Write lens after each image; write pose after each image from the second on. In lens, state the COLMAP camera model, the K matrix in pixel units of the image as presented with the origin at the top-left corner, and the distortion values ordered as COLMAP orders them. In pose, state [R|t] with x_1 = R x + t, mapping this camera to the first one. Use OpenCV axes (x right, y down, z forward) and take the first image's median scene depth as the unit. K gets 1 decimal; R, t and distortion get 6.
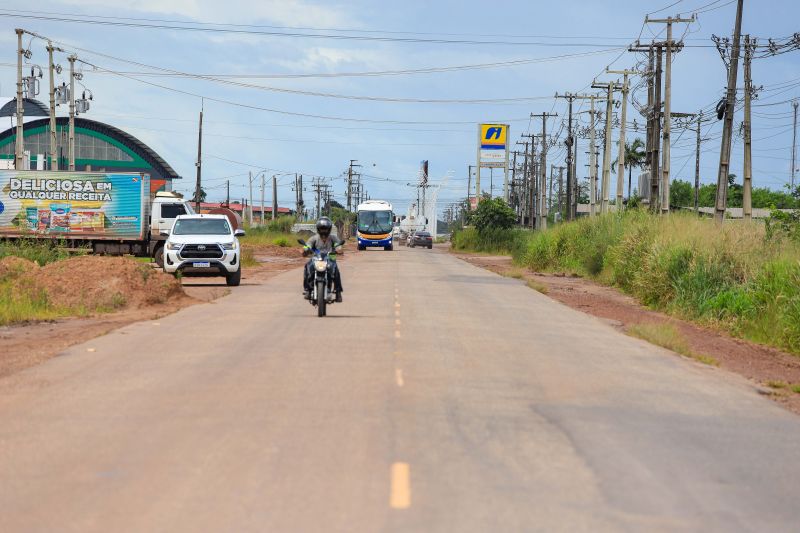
lens RADIAL K [[4470.0, 0, 400.0], [0, 4470.0, 266.5], [0, 0, 1]] dist [1.356218, -1.248783]
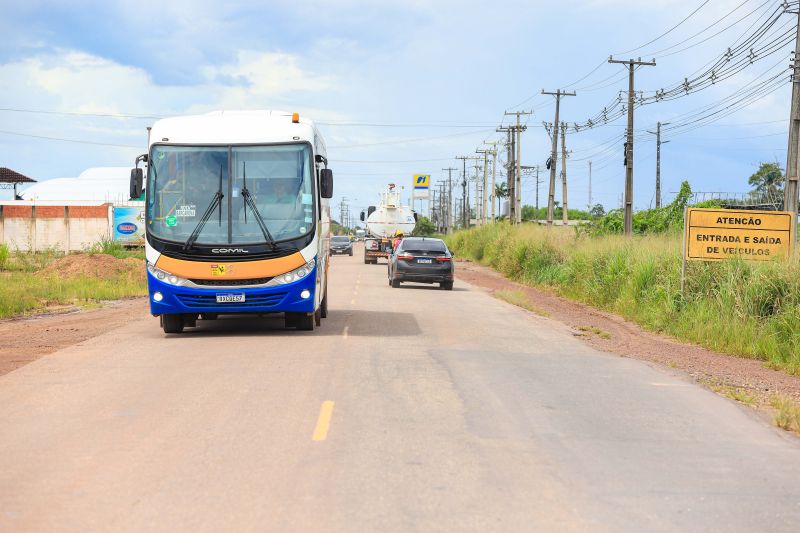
lens RADIAL K [[2454.1, 0, 400.0], [0, 2454.1, 266.5], [0, 0, 1]] dist [-0.131199, -17.236009]
pose [[0.999763, -0.019775, 0.009082, 0.004117], [0.019733, 0.999794, 0.004655, -0.000670], [-0.009173, -0.004475, 0.999948, 0.051148]]
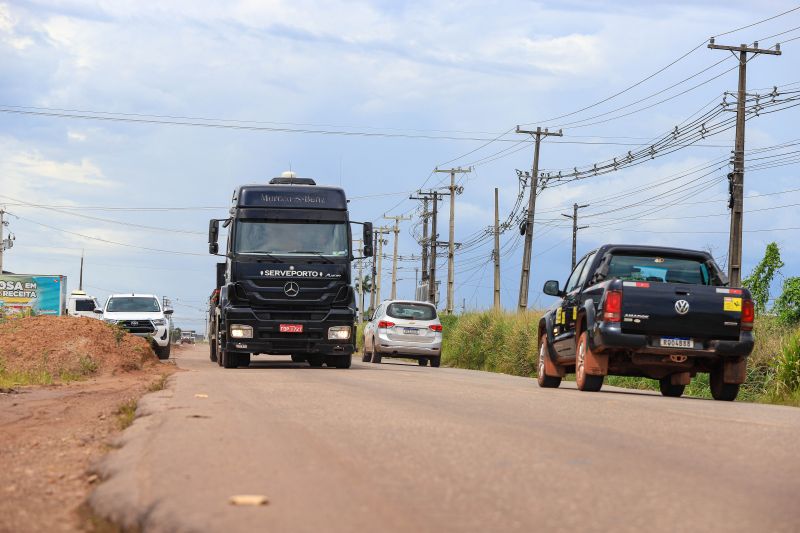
lens RADIAL K [[2023.9, 0, 400.0], [0, 2023.9, 266.5], [0, 0, 1]] dist [-0.073323, -0.317250]
pose [[0.991632, 0.009746, 0.128729, -0.033611], [-0.003224, 0.998705, -0.050776, 0.004990], [-0.129058, 0.049936, 0.990379, 0.395909]]
